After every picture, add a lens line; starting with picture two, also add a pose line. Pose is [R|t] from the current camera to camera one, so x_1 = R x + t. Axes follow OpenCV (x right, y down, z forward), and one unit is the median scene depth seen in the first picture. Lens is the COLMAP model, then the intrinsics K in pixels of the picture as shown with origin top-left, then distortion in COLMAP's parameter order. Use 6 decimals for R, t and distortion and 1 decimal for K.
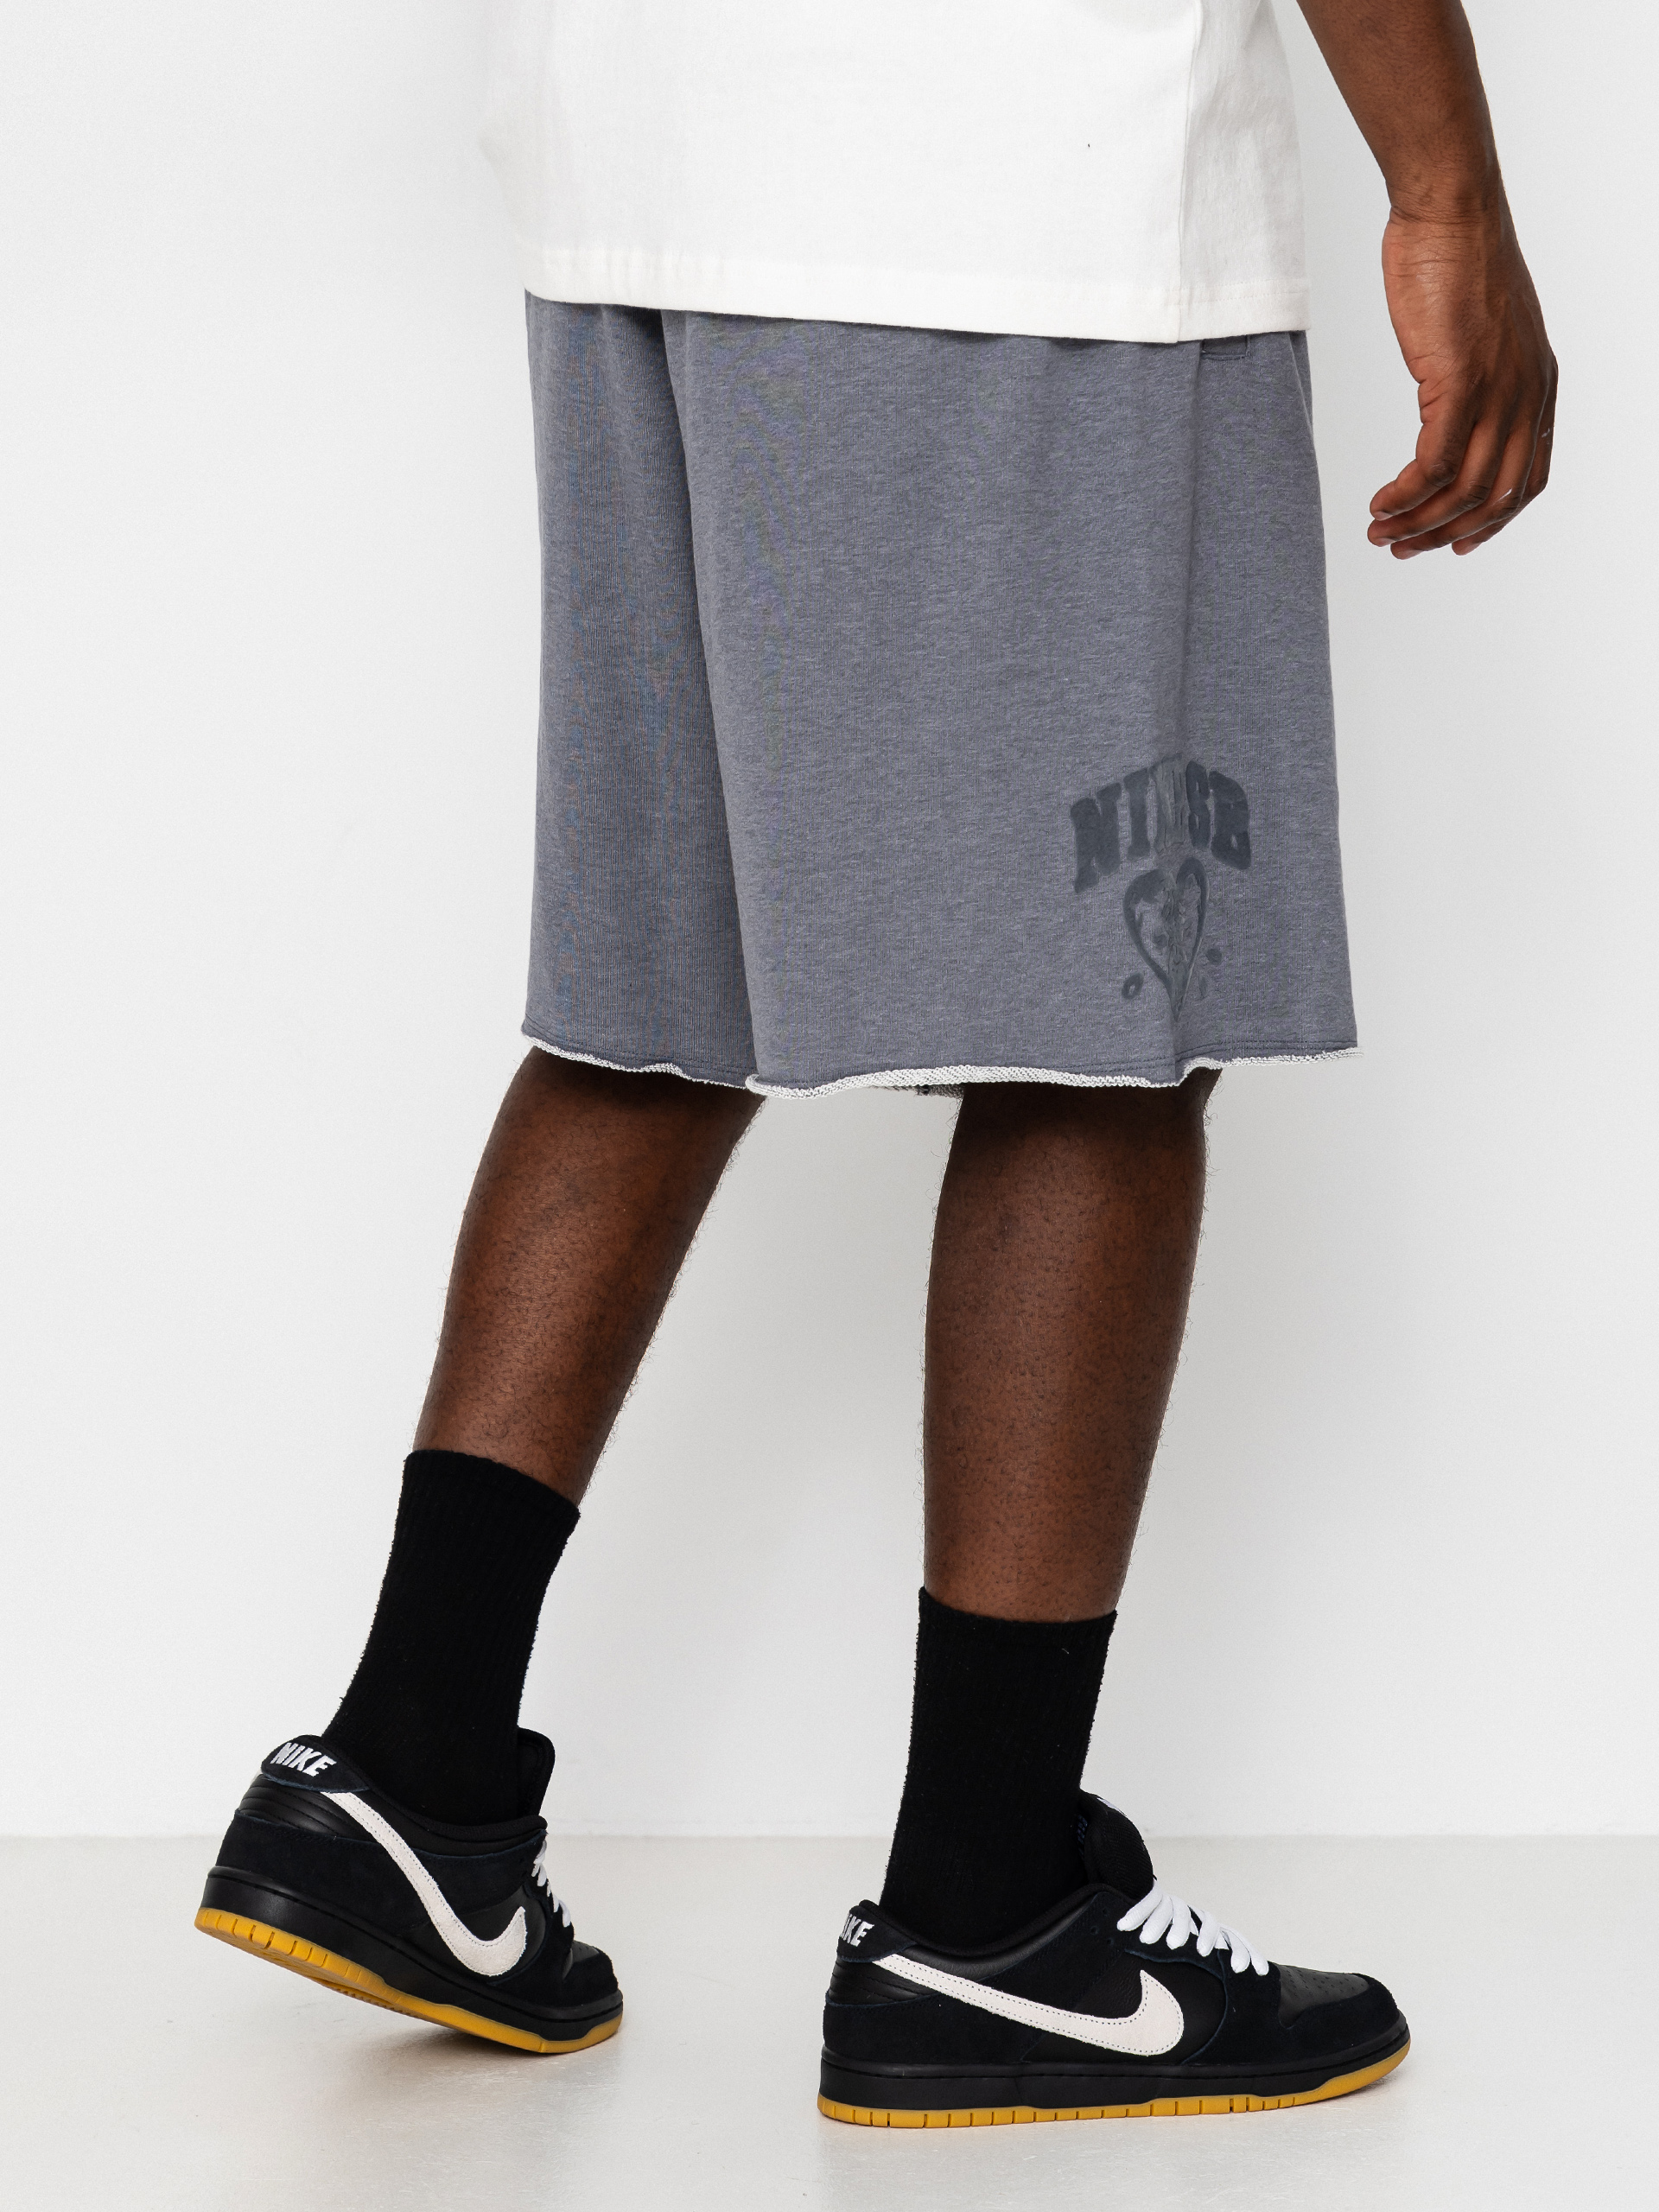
lens RADIAL K [[5291.9, 0, 829.5], [0, 5291.9, 1106.0], [0, 0, 1]] dist [0.676403, -0.465917]
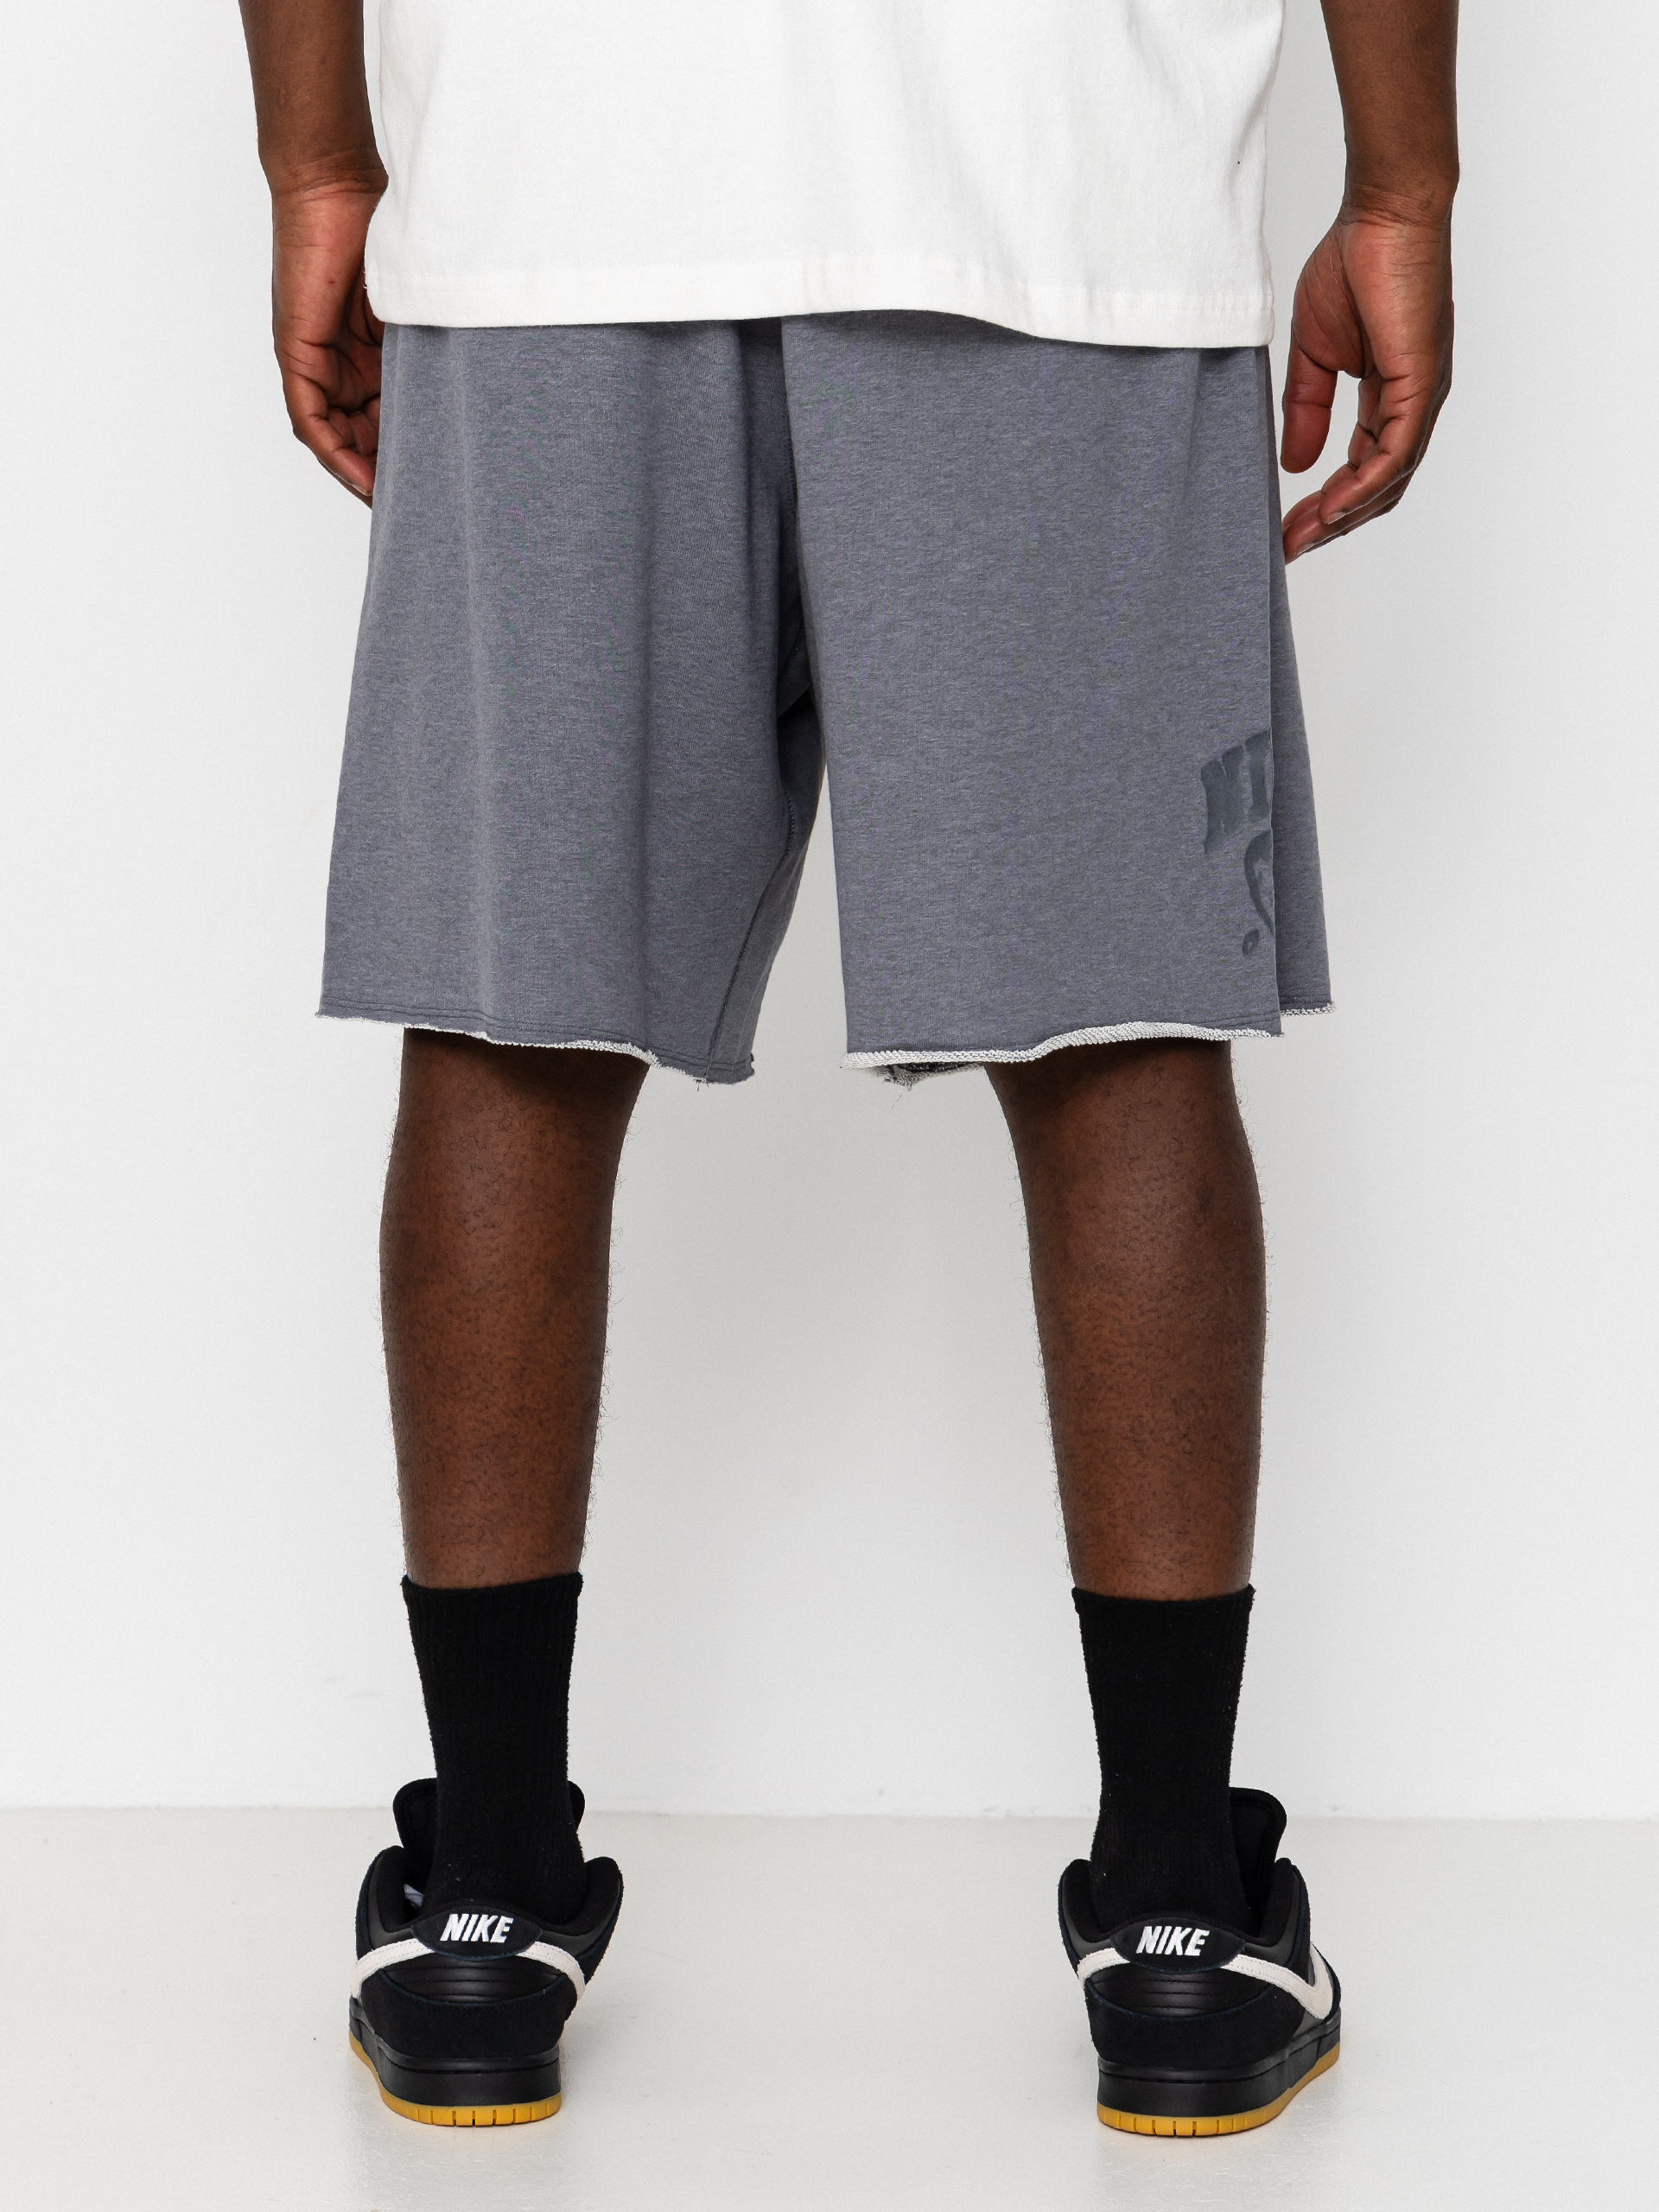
lens RADIAL K [[5291.9, 0, 829.5], [0, 5291.9, 1106.0], [0, 0, 1]] dist [0.676403, -0.465917]
pose [[0.857851, -0.039759, 0.512358, -0.550541], [0.045697, 0.998955, 0.001008, 0.004641], [-0.511863, 0.022549, 0.858771, 0.150873]]
